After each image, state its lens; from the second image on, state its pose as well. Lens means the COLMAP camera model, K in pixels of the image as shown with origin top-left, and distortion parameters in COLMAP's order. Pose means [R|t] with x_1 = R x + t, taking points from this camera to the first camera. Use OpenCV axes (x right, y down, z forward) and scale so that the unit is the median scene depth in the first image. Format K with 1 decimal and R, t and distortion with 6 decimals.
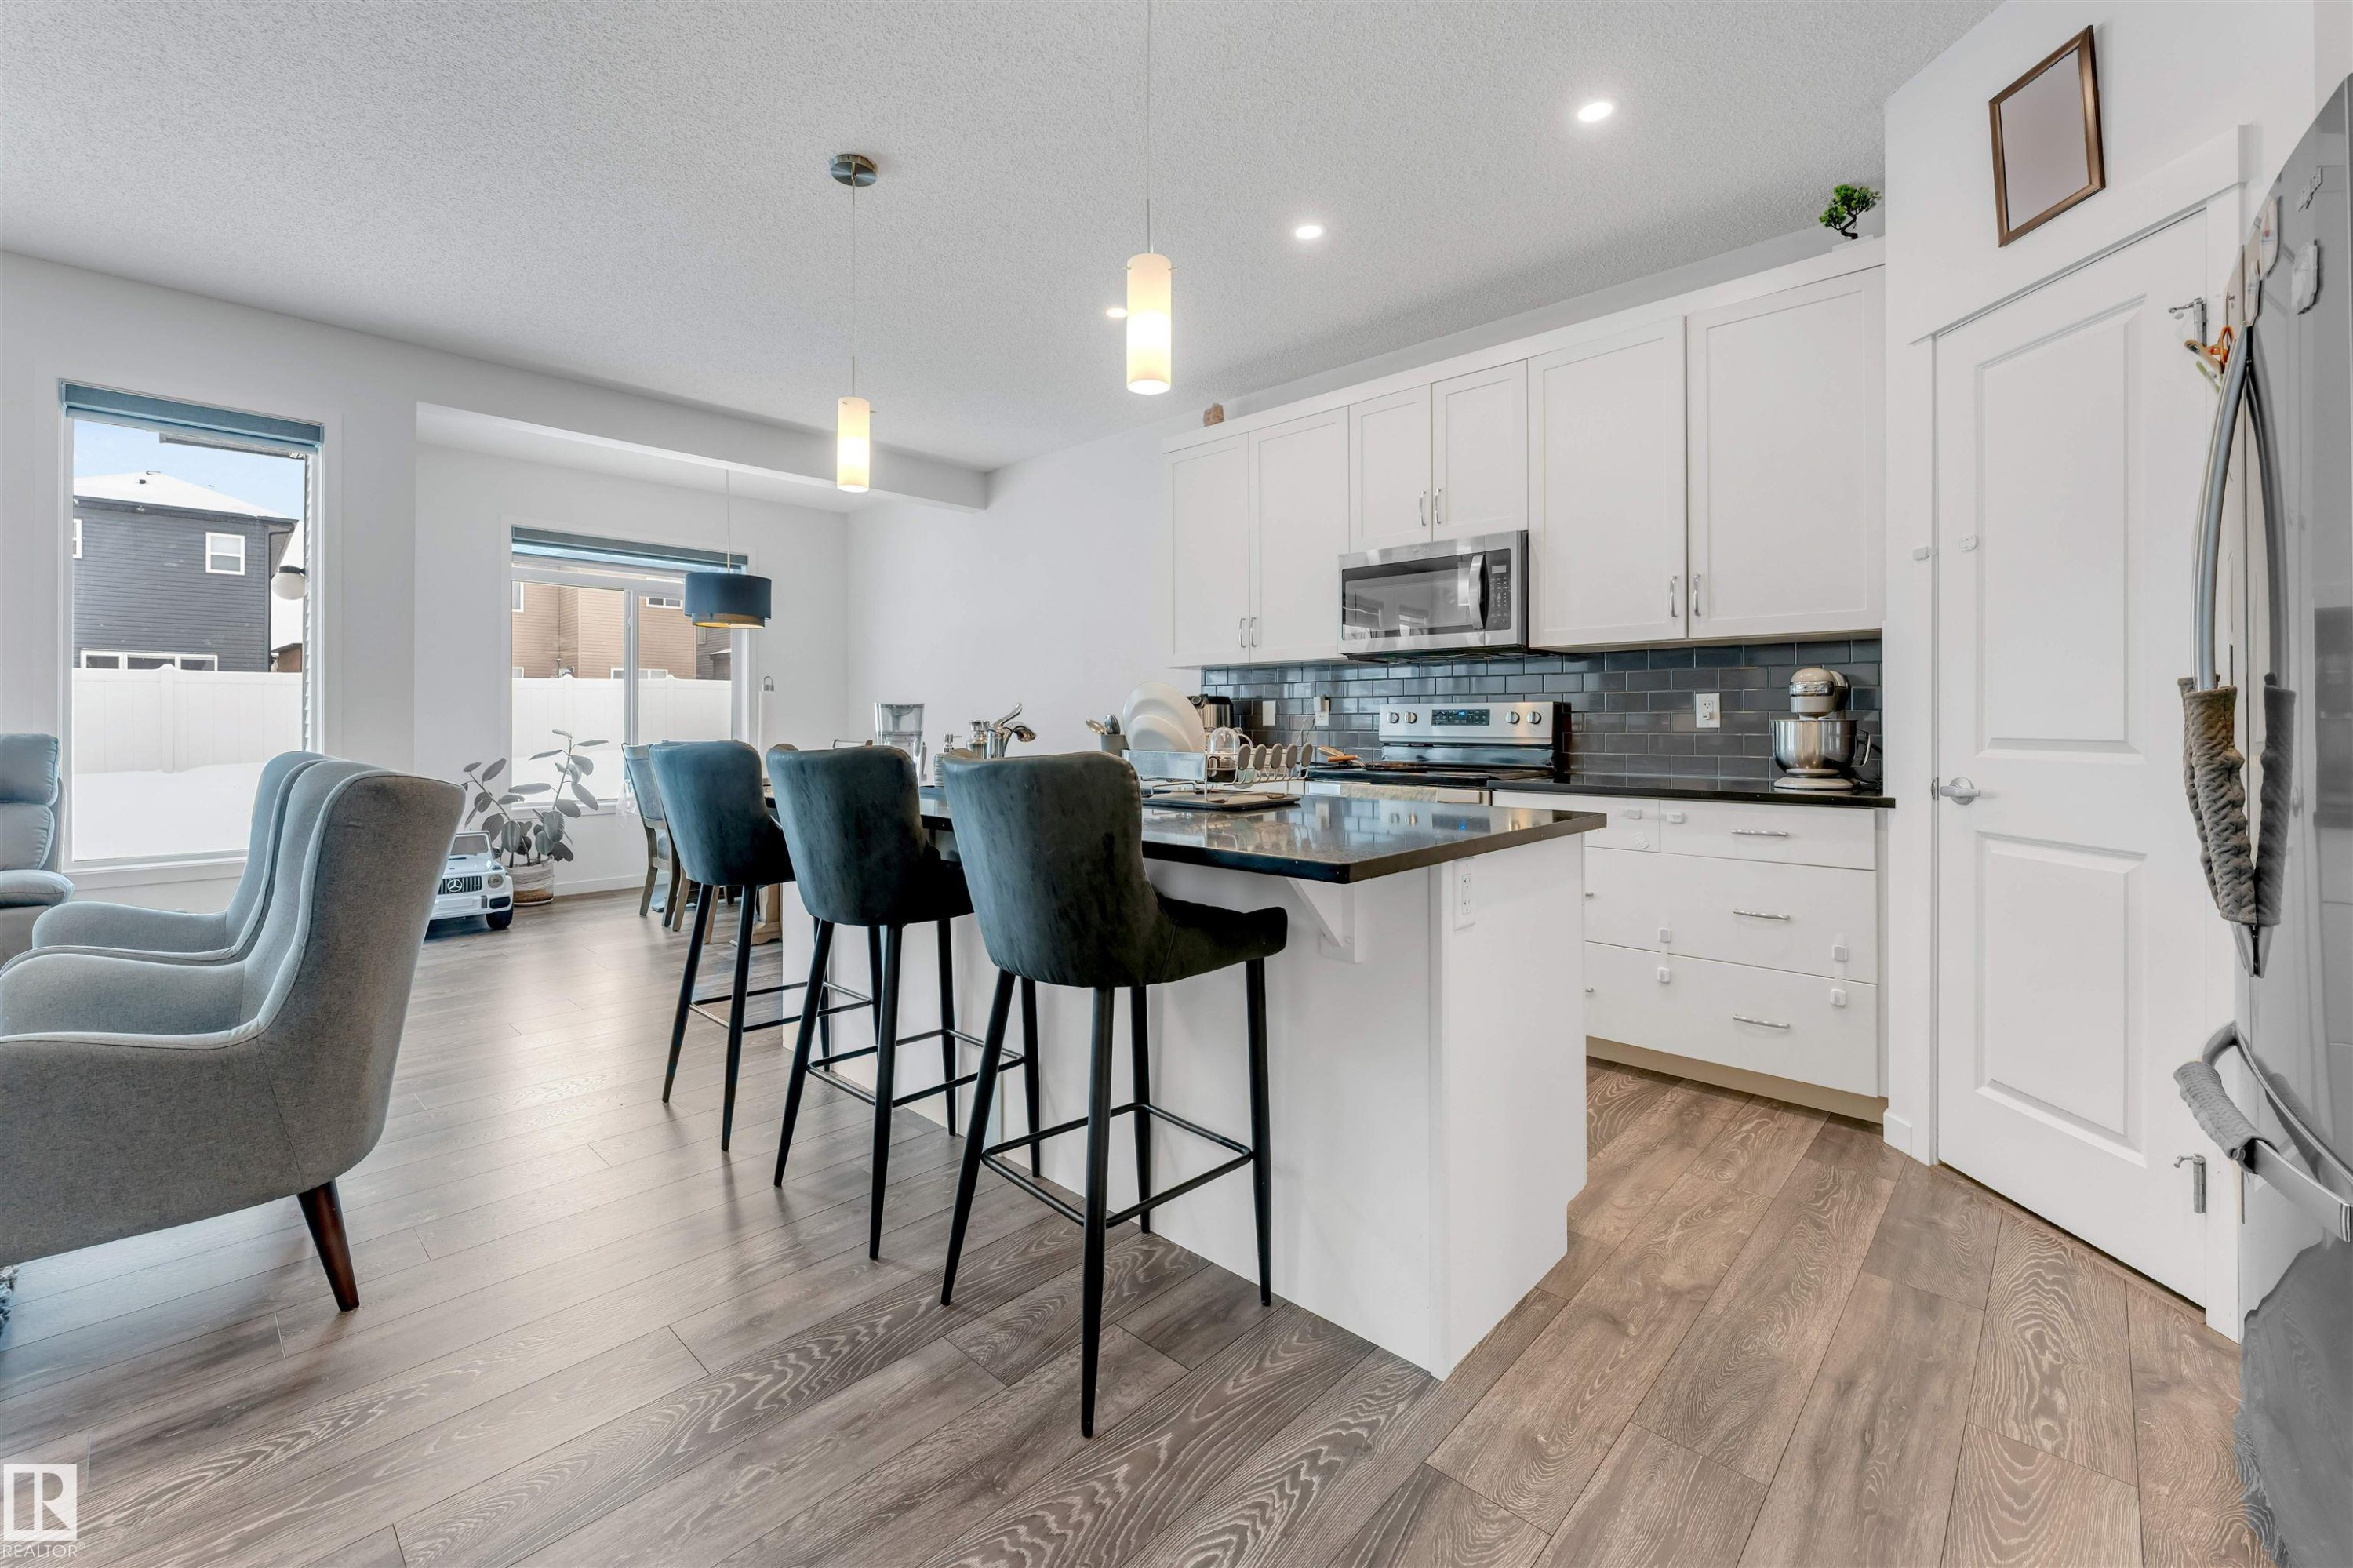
lens RADIAL K [[983.7, 0, 1171.6], [0, 983.7, 721.4], [0, 0, 1]] dist [-0.000856, -0.000059]
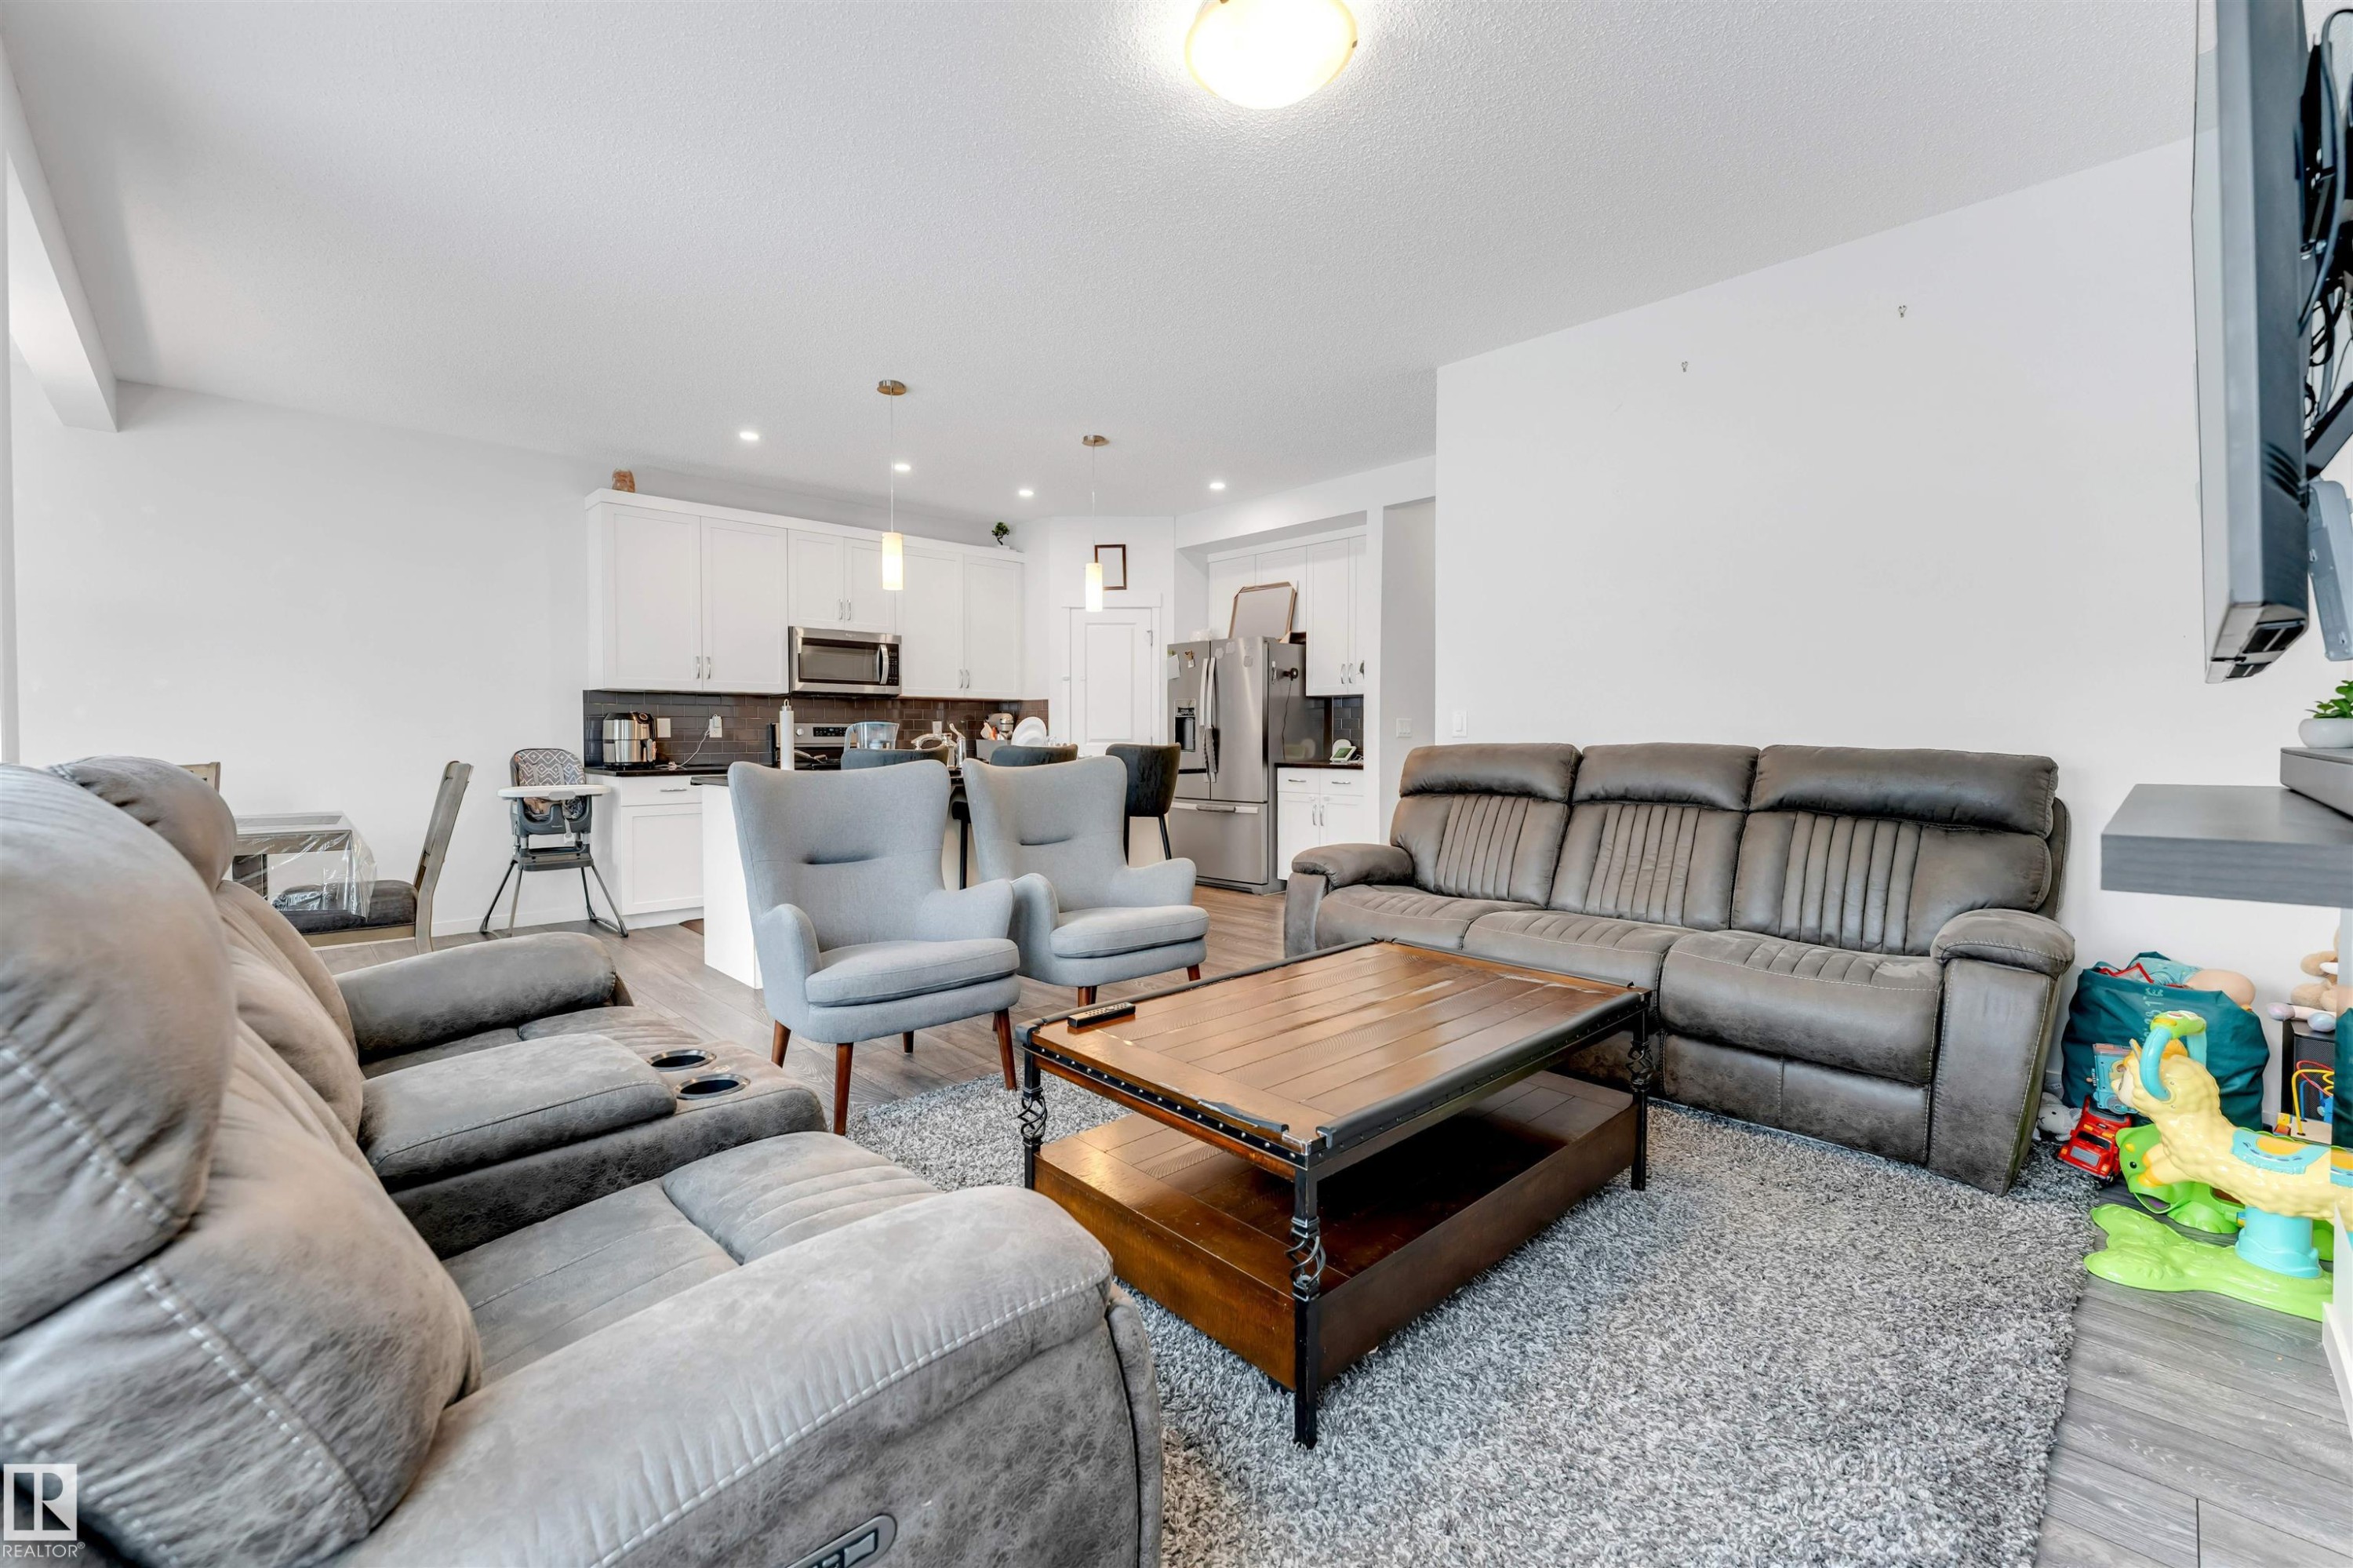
lens RADIAL K [[993.5, 0, 1175.9], [0, 993.5, 743.1], [0, 0, 1]] dist [-0.000949, -0.000056]
pose [[0.057721, -0.003706, 0.998326, -1.437898], [-0.002355, 0.999990, 0.003848, 0.007750], [-0.998330, -0.002574, 0.057712, 0.313184]]
